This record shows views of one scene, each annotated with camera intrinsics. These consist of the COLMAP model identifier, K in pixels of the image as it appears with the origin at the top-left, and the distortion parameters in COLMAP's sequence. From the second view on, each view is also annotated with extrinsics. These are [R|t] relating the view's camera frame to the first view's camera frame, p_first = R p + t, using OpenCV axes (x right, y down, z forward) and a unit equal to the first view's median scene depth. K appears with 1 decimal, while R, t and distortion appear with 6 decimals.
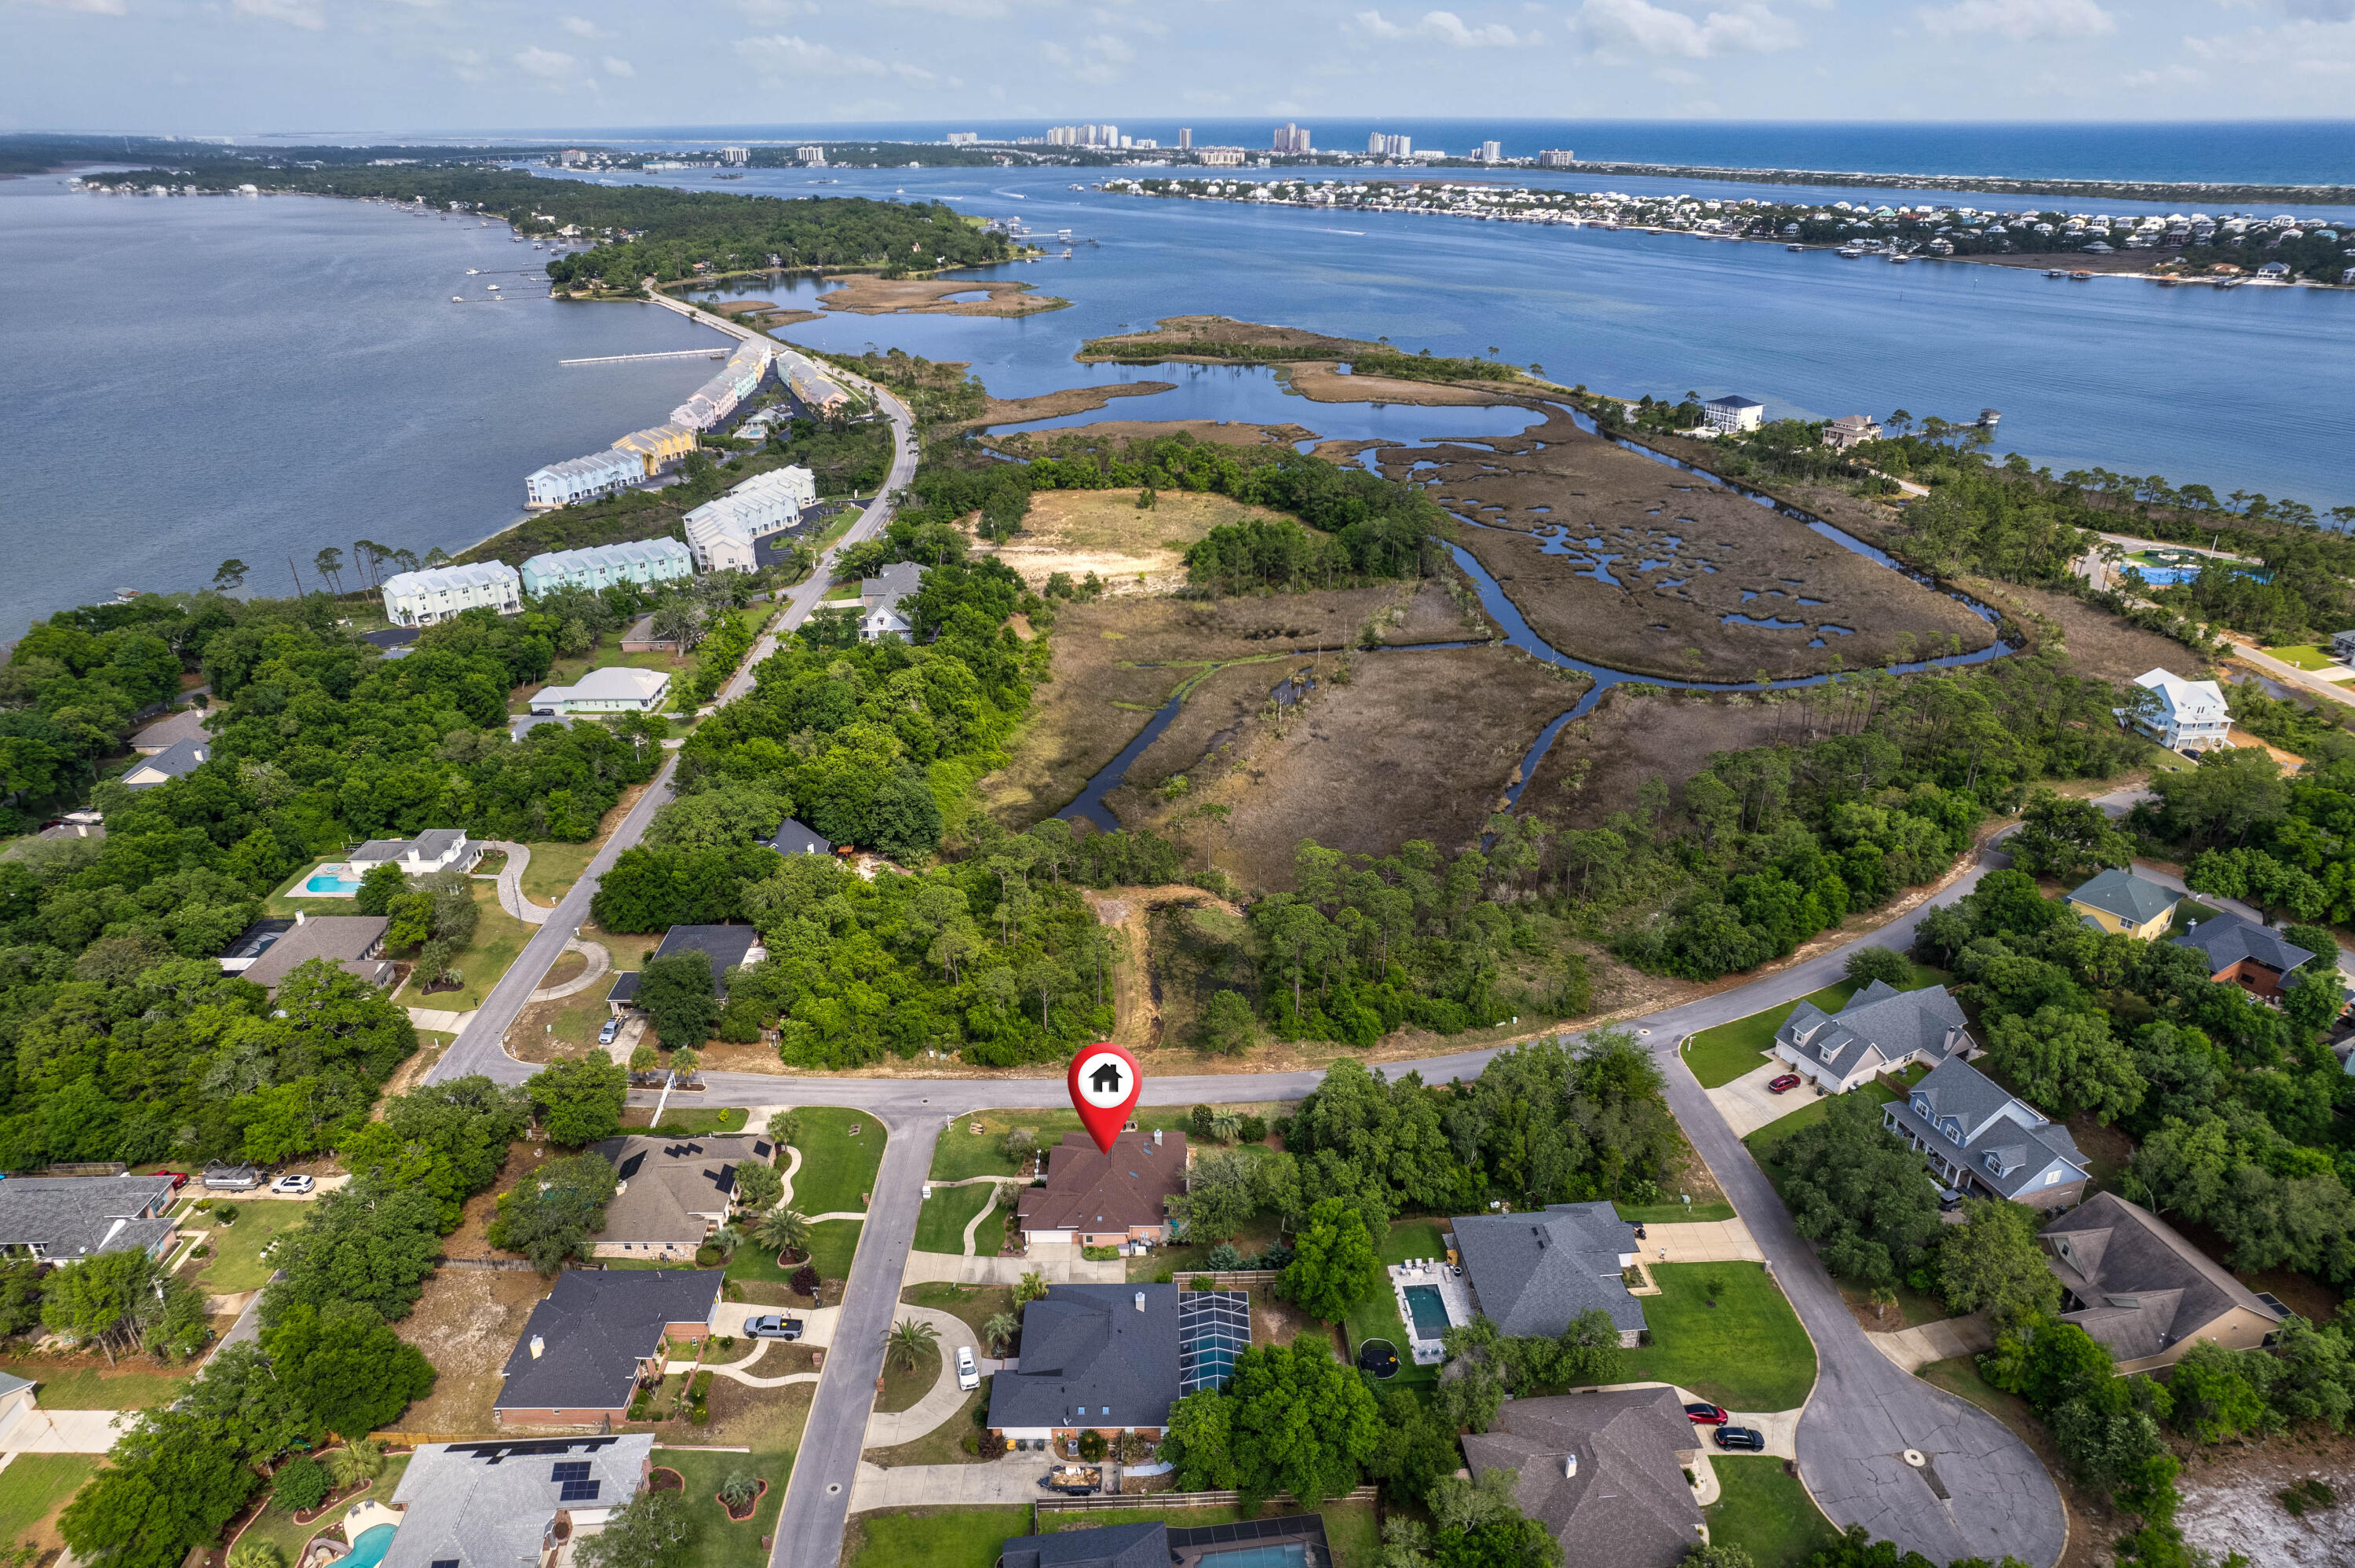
lens RADIAL K [[1516.2, 0, 1177.5], [0, 1516.2, 784.0], [0, 0, 1]] dist [-0.084032, 0.076091]
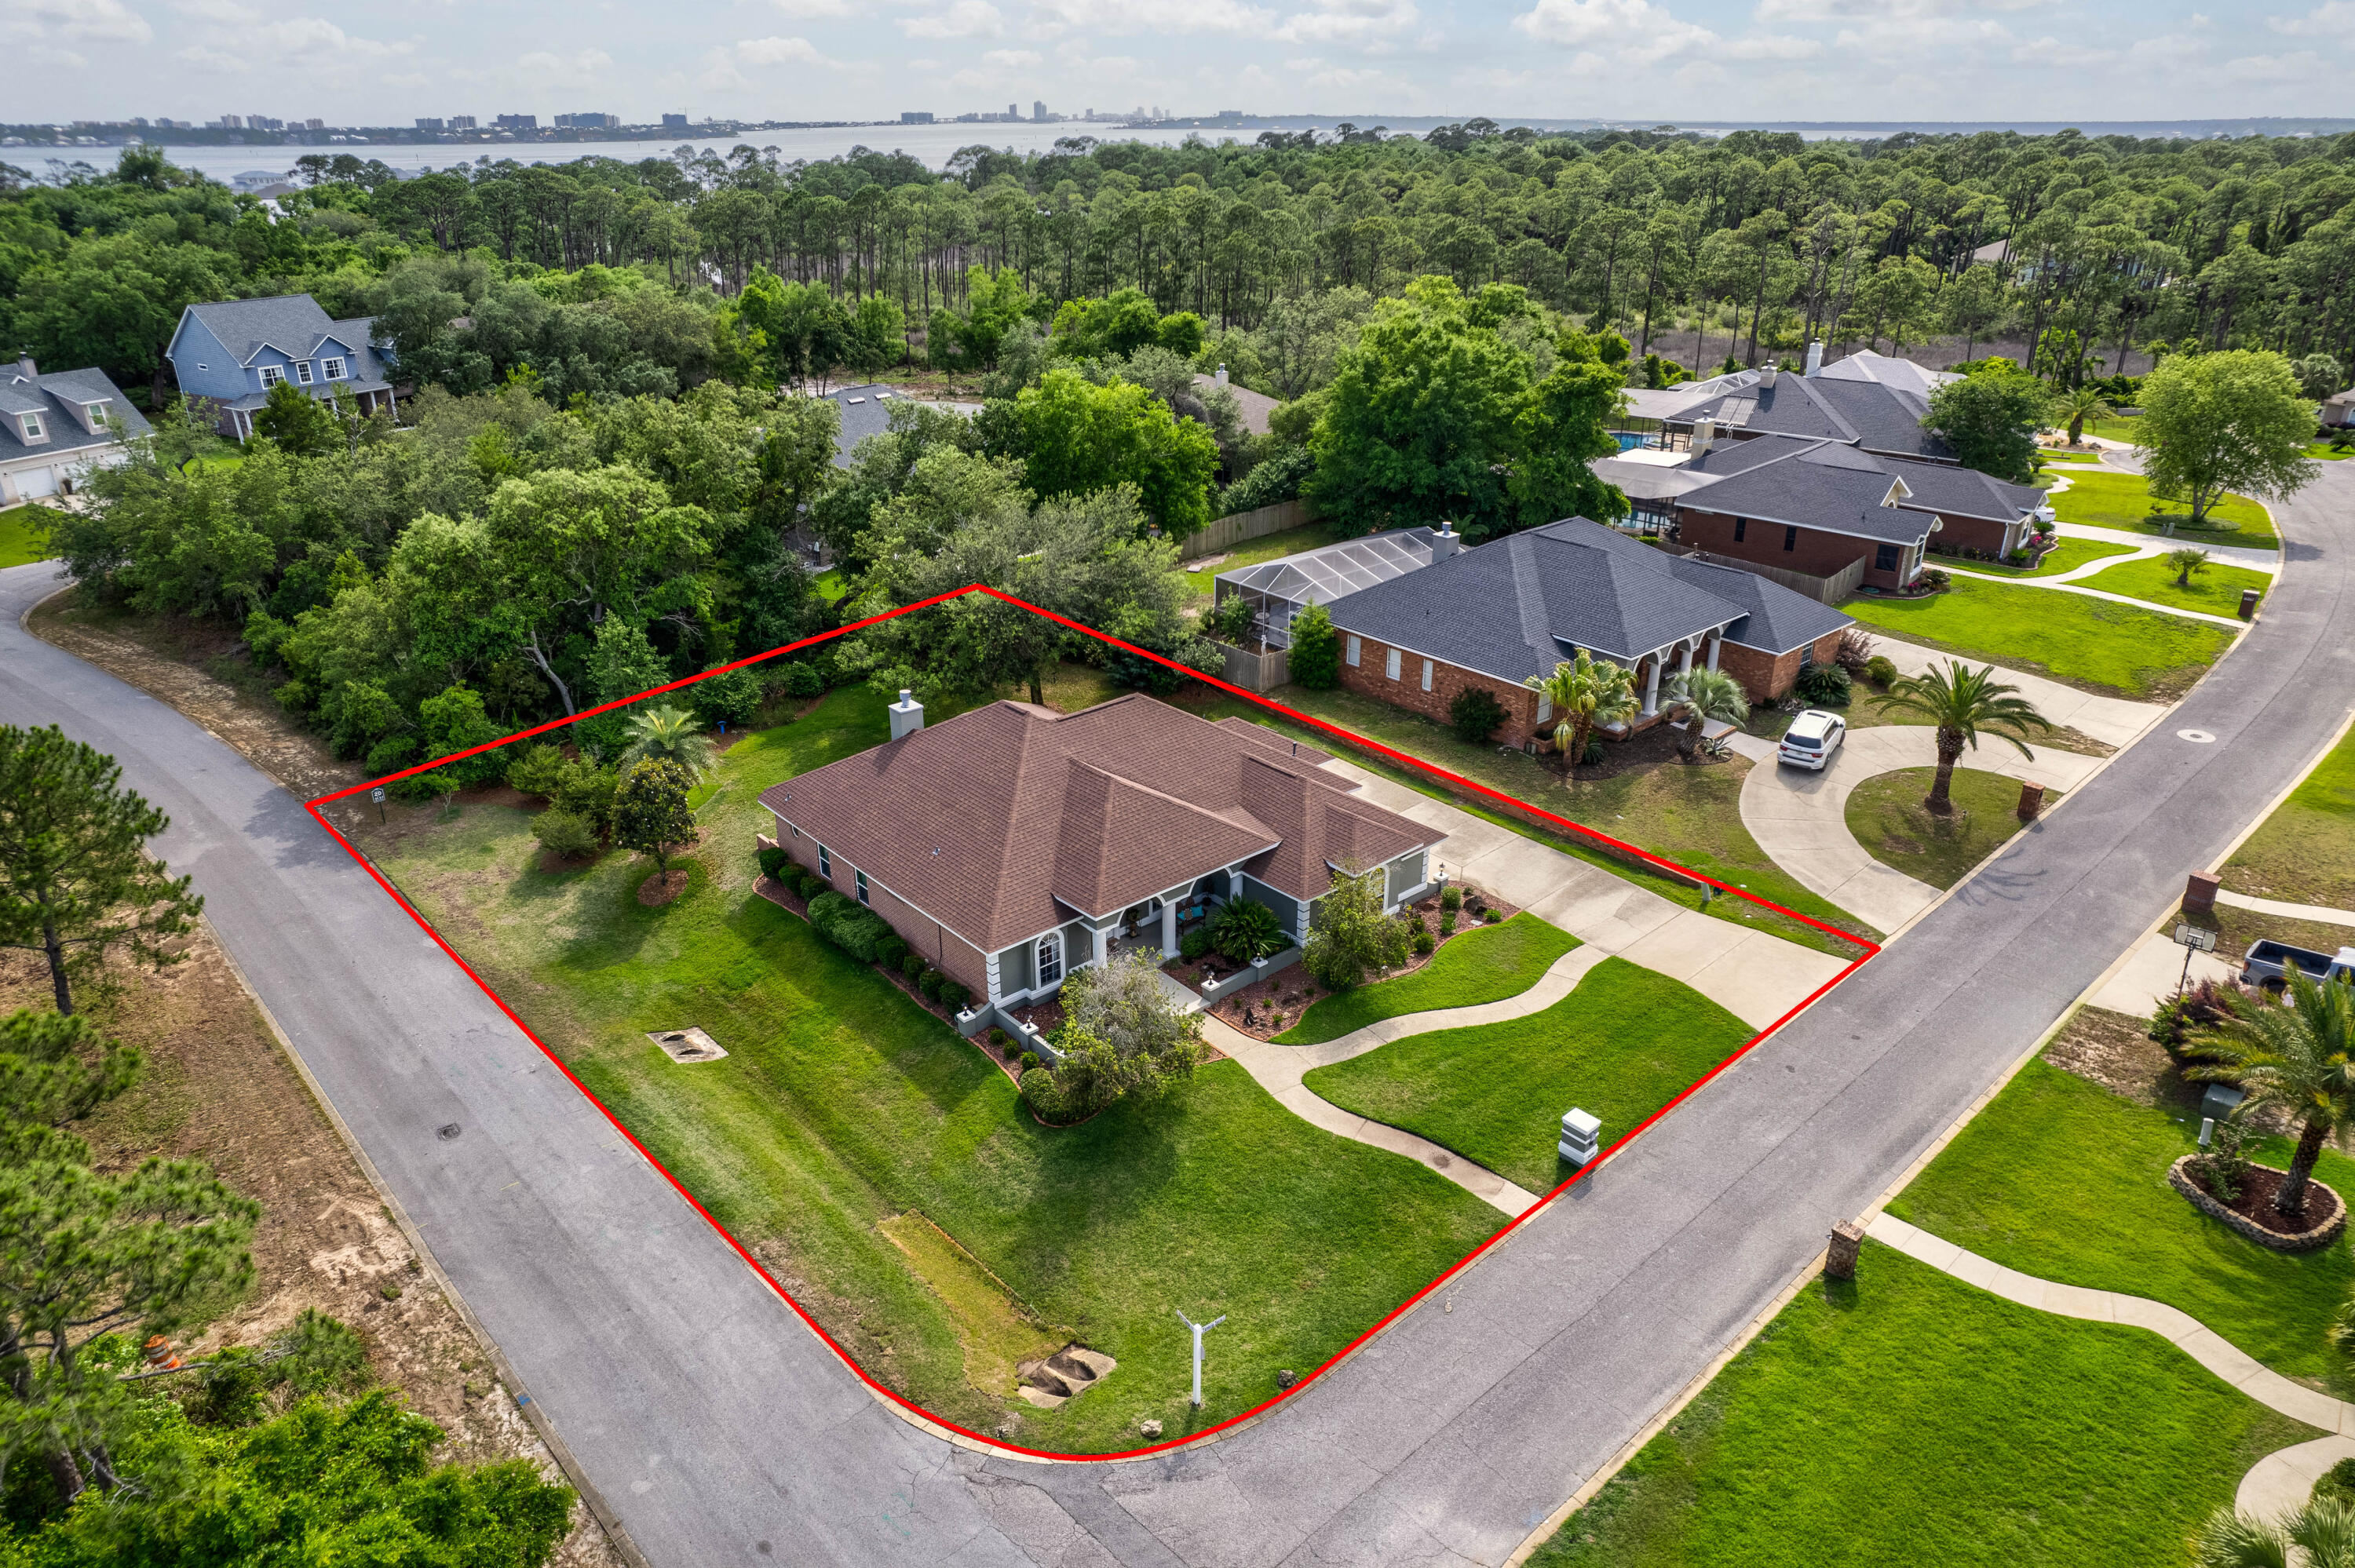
lens RADIAL K [[1516.2, 0, 1177.5], [0, 1516.2, 784.0], [0, 0, 1]] dist [-0.084032, 0.076091]
pose [[-0.654481, -0.302376, 0.692982, -0.284874], [0.301458, 0.736182, 0.605936, 0.077934], [-0.693381, 0.605479, -0.390664, 1.155229]]
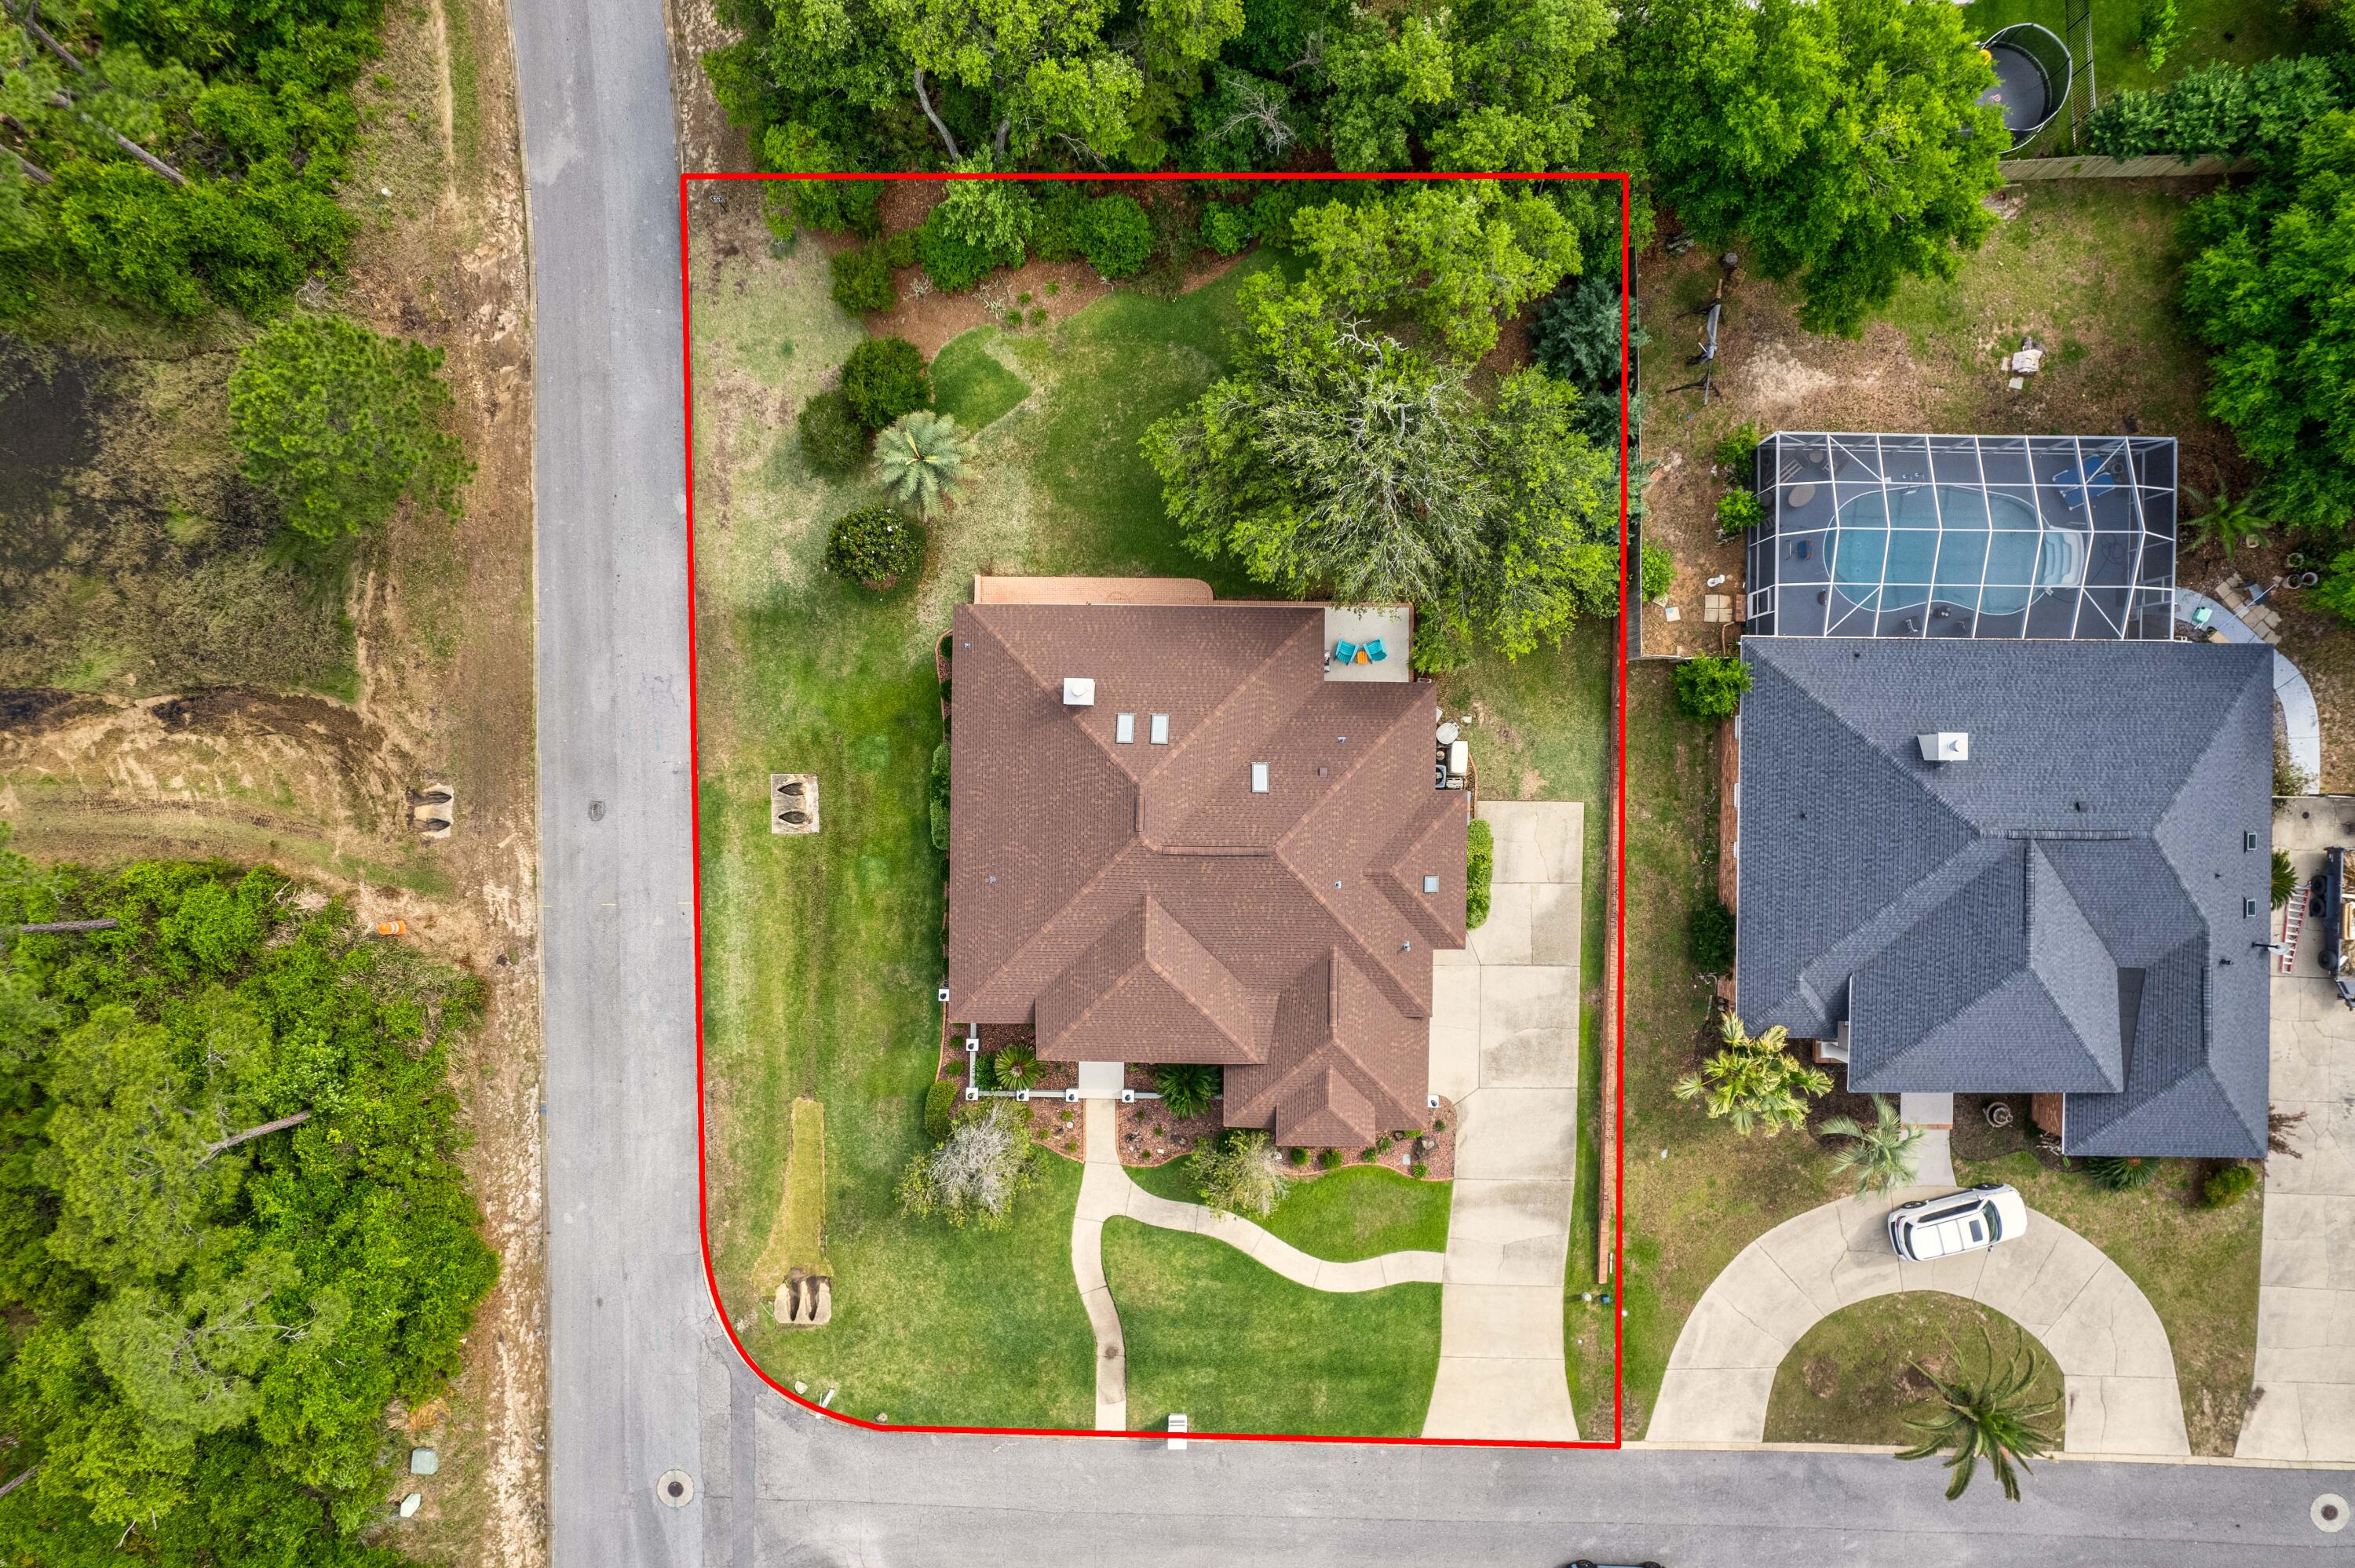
lens RADIAL K [[1516.2, 0, 1177.5], [0, 1516.2, 784.0], [0, 0, 1]] dist [-0.084032, 0.076091]
pose [[0.024388, -0.999701, 0.001529, -0.031927], [0.391657, 0.010962, 0.920046, -0.022894], [-0.919788, -0.021839, 0.391807, 0.921757]]
